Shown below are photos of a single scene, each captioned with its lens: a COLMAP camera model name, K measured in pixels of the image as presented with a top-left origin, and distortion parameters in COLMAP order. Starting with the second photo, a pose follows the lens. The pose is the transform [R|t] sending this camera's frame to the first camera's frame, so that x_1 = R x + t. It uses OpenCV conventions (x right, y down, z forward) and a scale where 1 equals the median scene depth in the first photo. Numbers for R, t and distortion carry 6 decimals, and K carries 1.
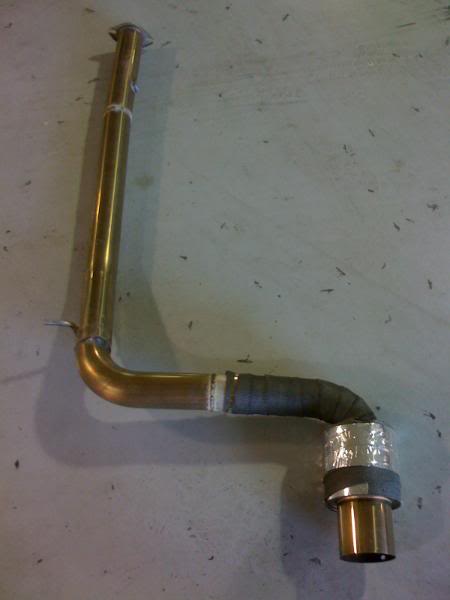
lens RADIAL K [[644.6, 0, 225.0], [0, 644.6, 300.0], [0, 0, 1]] dist [0.156160, -0.648951]
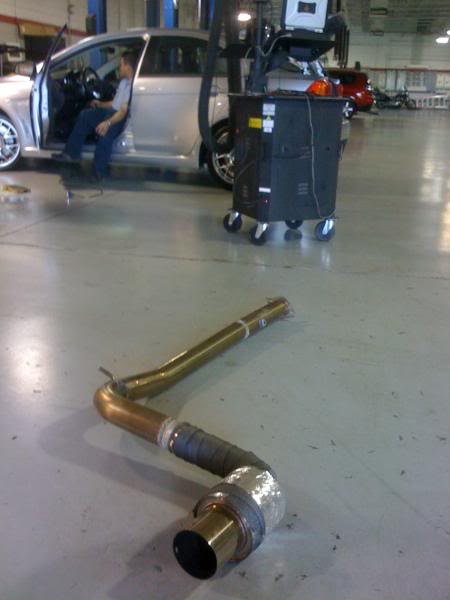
lens RADIAL K [[644.6, 0, 225.0], [0, 644.6, 300.0], [0, 0, 1]] dist [0.156160, -0.648951]
pose [[0.860109, 0.227944, -0.456350, 0.580545], [-0.471905, 0.695252, -0.542154, 0.589796], [0.193697, 0.681665, 0.705560, -0.001173]]
